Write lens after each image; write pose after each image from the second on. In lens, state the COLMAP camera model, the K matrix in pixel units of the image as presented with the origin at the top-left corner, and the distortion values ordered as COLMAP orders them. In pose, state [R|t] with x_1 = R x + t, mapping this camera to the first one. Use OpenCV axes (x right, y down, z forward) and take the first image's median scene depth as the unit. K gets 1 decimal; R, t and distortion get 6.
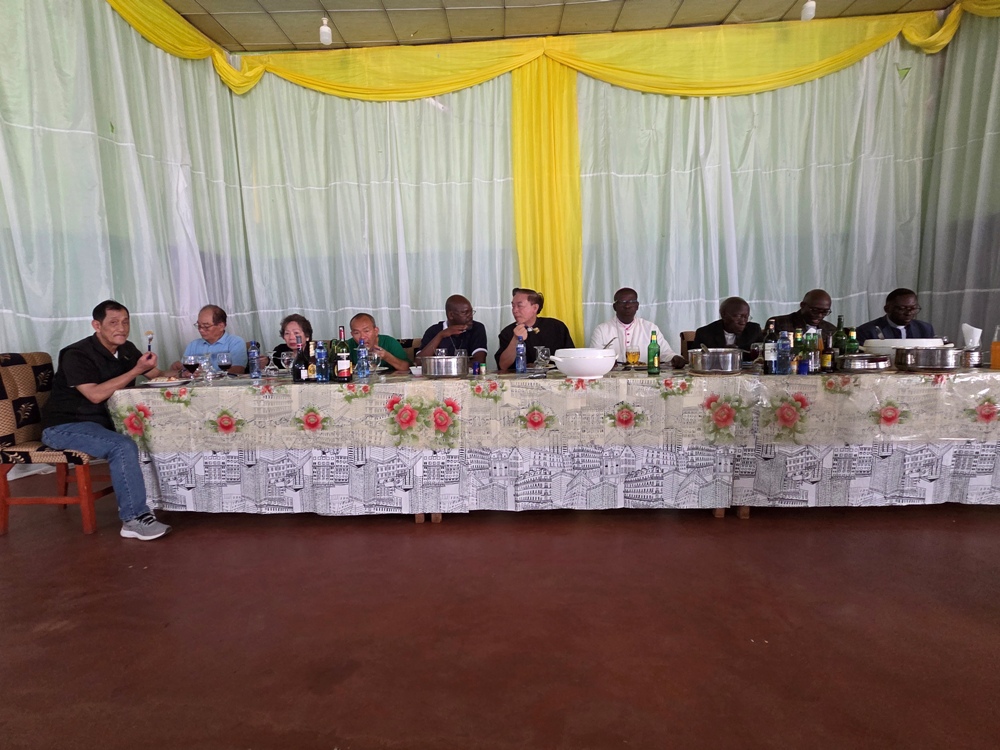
lens RADIAL K [[491.4, 0, 499.9], [0, 491.4, 372.1], [0, 0, 1]] dist [0.000934, 0.002330]
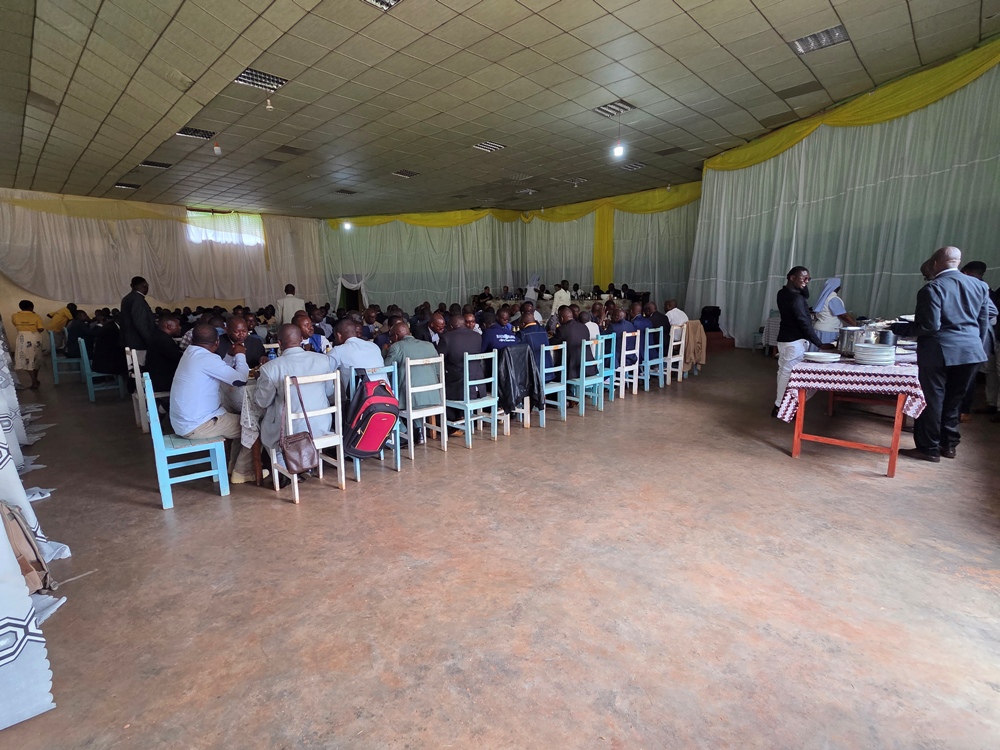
lens RADIAL K [[491.4, 0, 497.7], [0, 491.4, 372.2], [0, 0, 1]] dist [0.000934, 0.002330]
pose [[0.765103, 0.109189, -0.634583, 1.952452], [-0.066305, 0.993639, 0.091027, 0.204472], [0.640485, -0.027569, 0.767476, -2.175097]]
